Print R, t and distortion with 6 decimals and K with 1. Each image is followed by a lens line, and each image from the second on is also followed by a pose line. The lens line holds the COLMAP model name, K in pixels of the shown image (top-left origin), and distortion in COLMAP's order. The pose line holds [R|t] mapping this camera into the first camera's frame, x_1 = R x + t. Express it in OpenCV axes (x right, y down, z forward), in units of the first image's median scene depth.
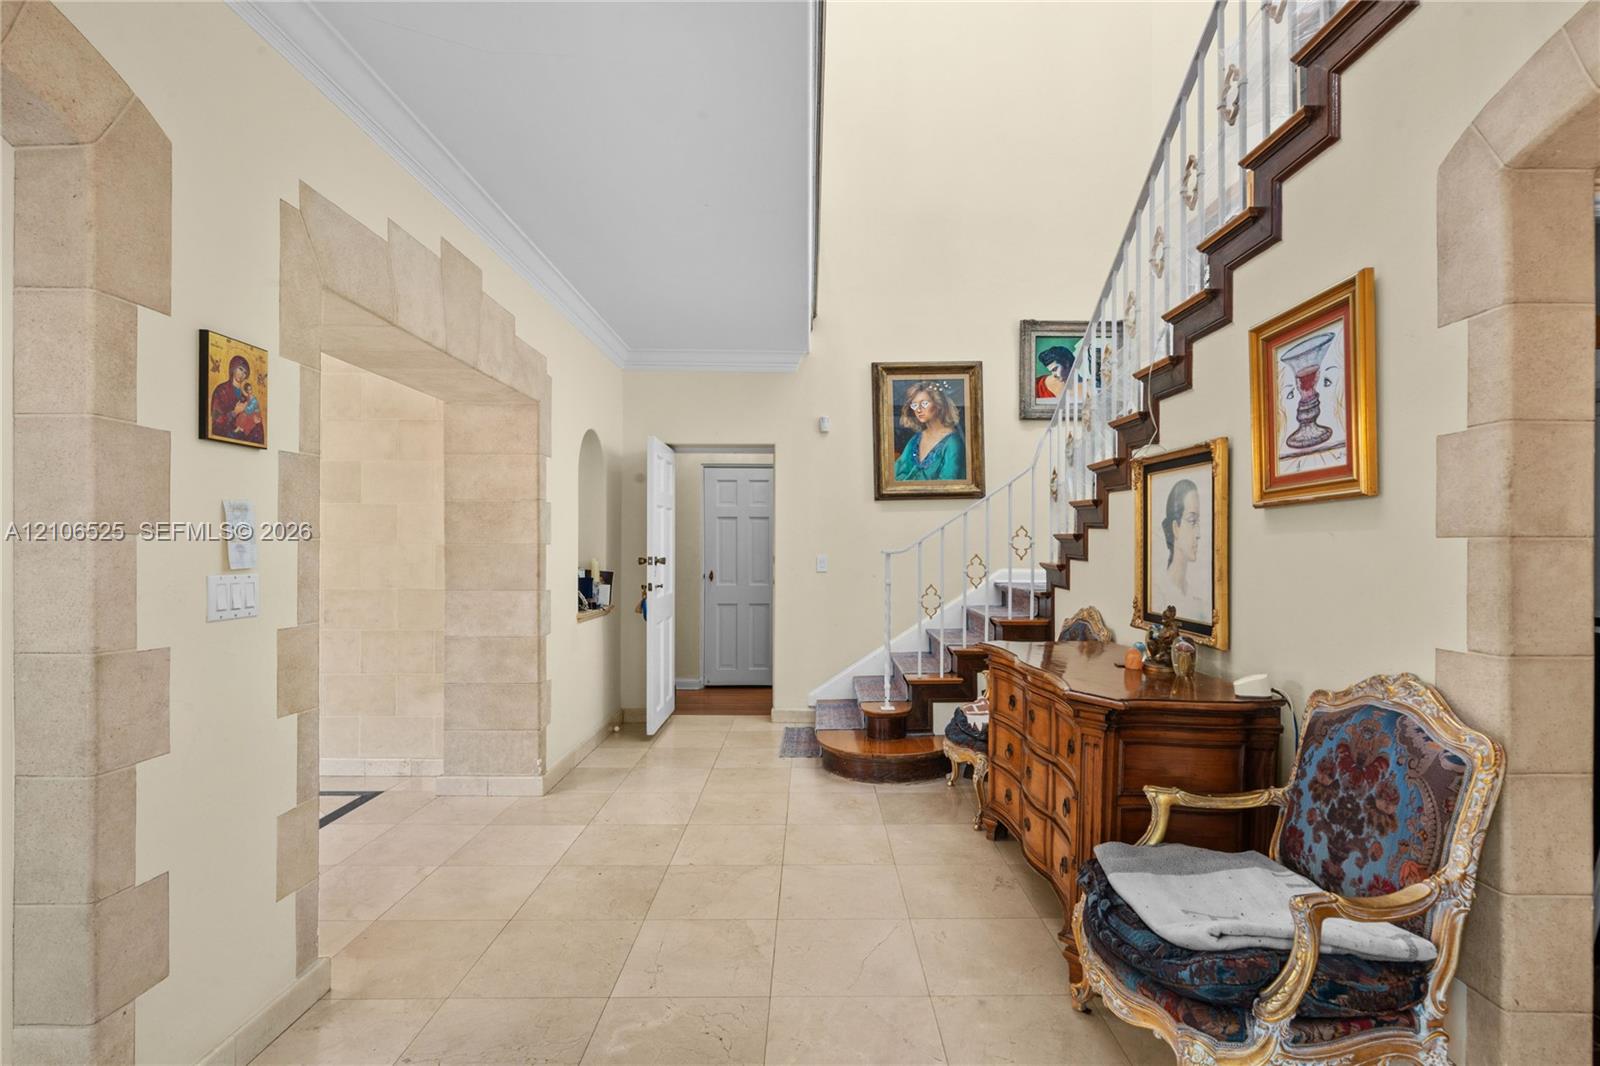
lens RADIAL K [[778.5, 0, 810.2], [0, 778.5, 543.3], [0, 0, 1]] dist [0.009614, 0.000446]
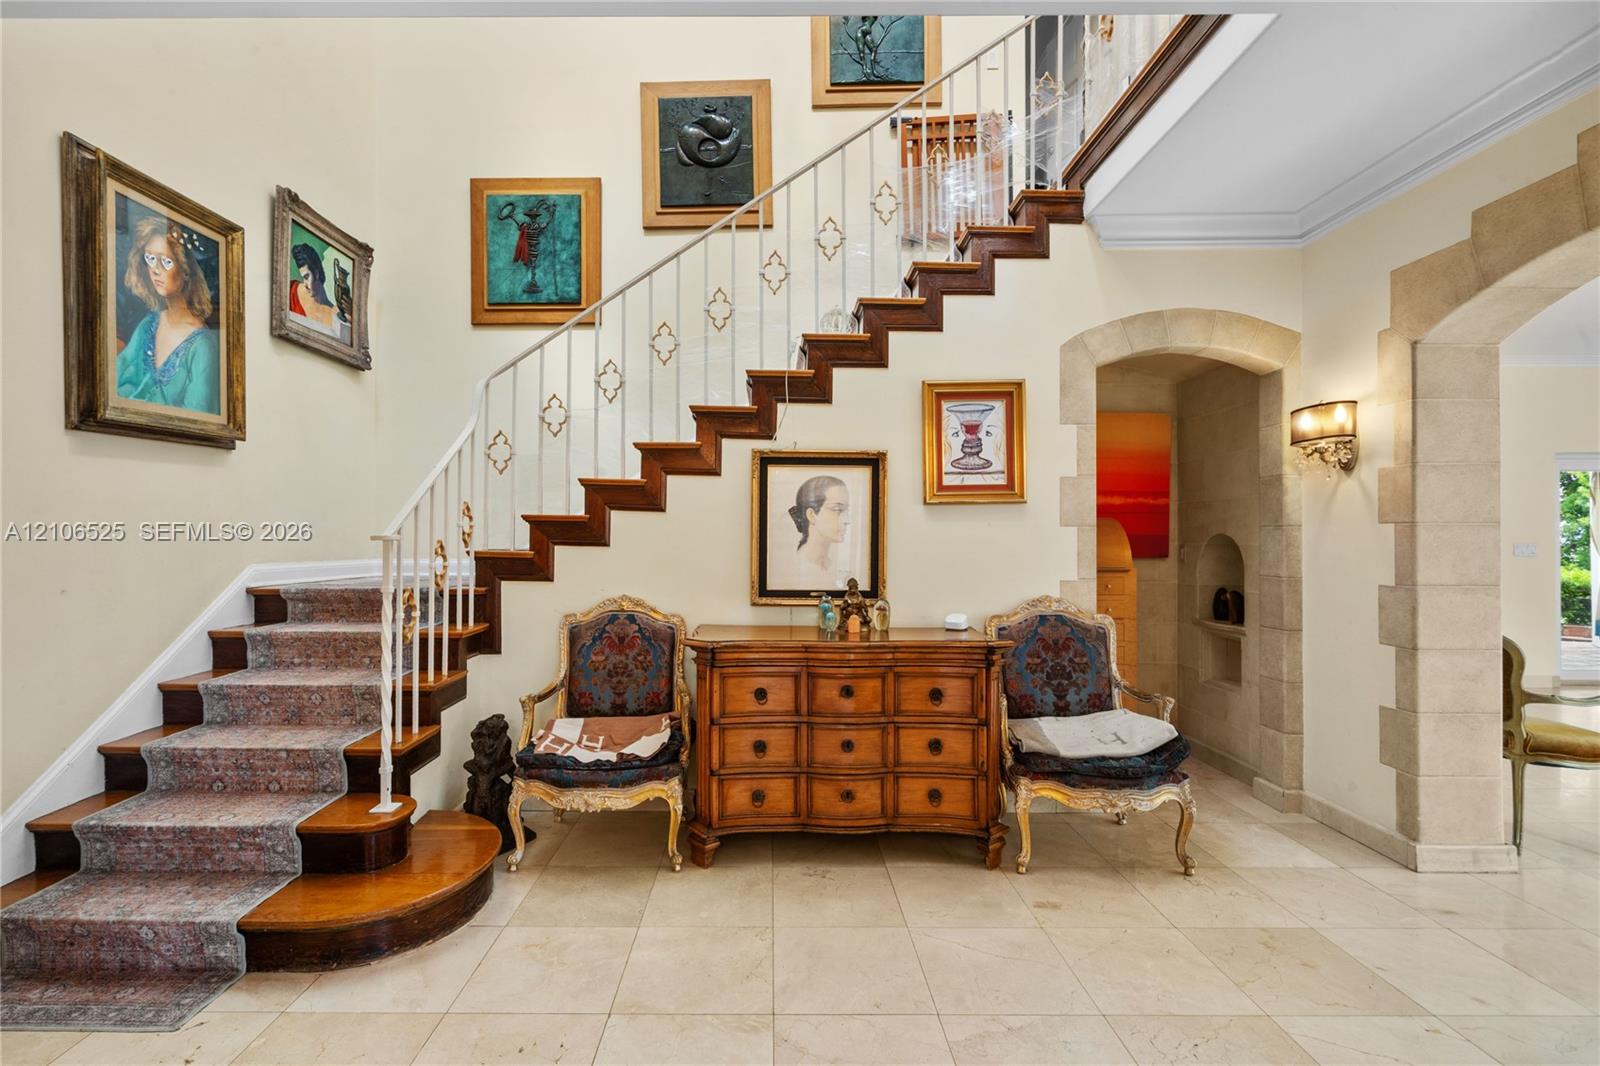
lens RADIAL K [[778.5, 0, 804.0], [0, 778.5, 533.5], [0, 0, 1]] dist [0.009614, 0.000446]
pose [[-0.038011, 0.006382, 0.999257, -0.955593], [-0.003609, 0.999972, -0.006523, 0.021751], [-0.999271, -0.003855, -0.037987, 1.382465]]
